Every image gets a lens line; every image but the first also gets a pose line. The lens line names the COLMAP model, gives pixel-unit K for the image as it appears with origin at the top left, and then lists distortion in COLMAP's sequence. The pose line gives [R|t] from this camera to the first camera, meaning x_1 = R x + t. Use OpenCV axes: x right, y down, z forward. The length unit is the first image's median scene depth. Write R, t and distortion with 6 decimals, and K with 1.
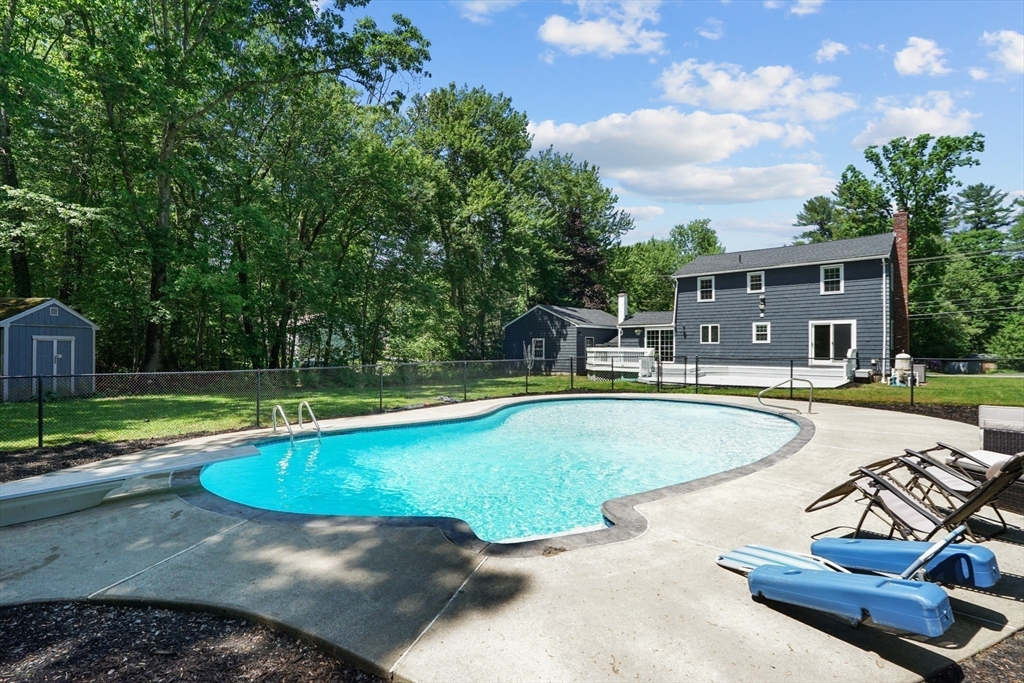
lens RADIAL K [[477.6, 0, 515.2], [0, 477.6, 343.9], [0, 0, 1]] dist [-0.074245, 0.031347]
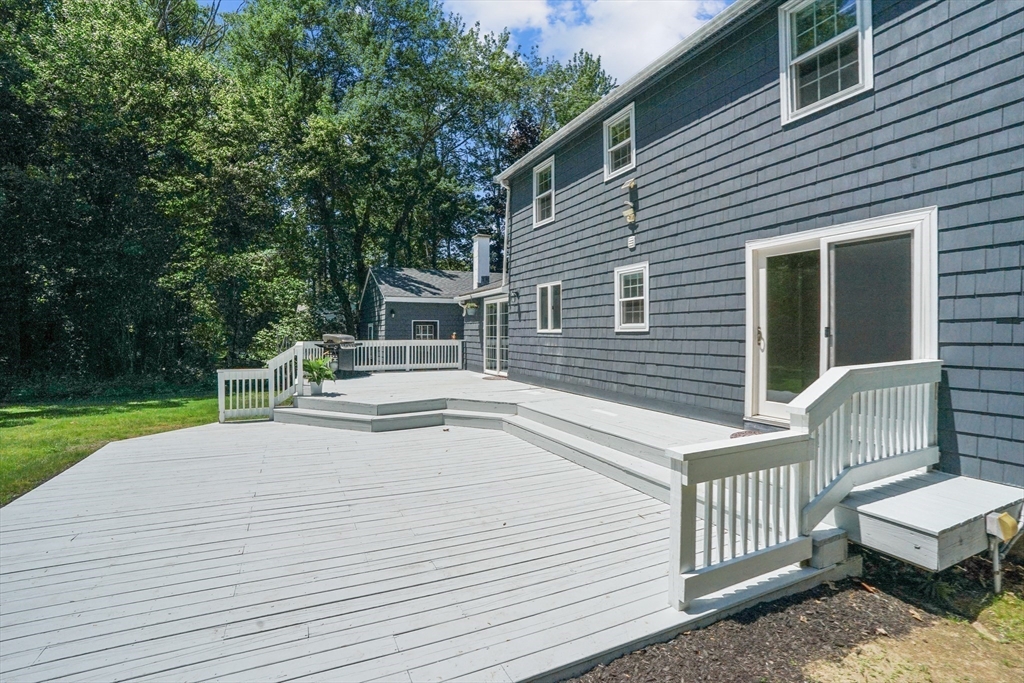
lens RADIAL K [[481.9, 0, 511.1], [0, 481.9, 331.7], [0, 0, 1]] dist [-0.076292, 0.033266]
pose [[0.923323, -0.000158, -0.384025, 0.508391], [0.000107, 1.000000, -0.000156, -0.001053], [0.384025, 0.000103, 0.923323, 0.595163]]
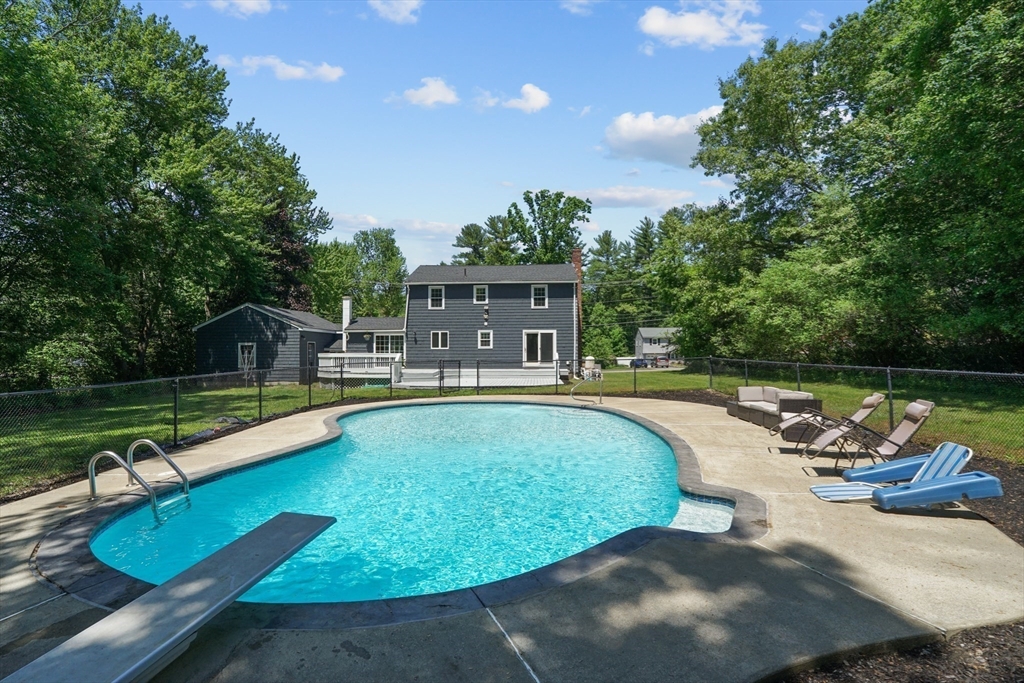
lens RADIAL K [[477.6, 0, 515.2], [0, 477.6, 343.9], [0, 0, 1]] dist [-0.074245, 0.031347]
pose [[0.757092, 0.007302, 0.653267, -0.154264], [0.000580, 0.999930, -0.011850, 0.000926], [-0.653308, 0.009350, 0.757035, 0.069923]]
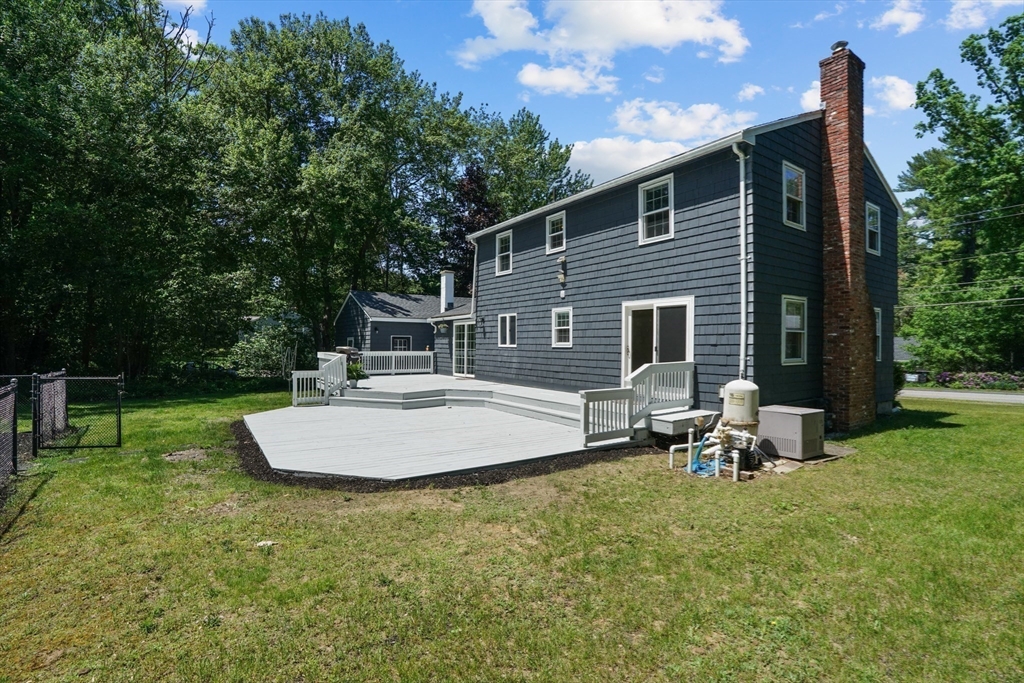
lens RADIAL K [[477.6, 0, 515.2], [0, 477.6, 343.9], [0, 0, 1]] dist [-0.074245, 0.031347]
pose [[0.973832, 0.007293, -0.227152, 0.527726], [-0.007377, 0.999973, 0.000479, -0.004336], [0.227149, 0.001209, 0.973859, 0.411259]]
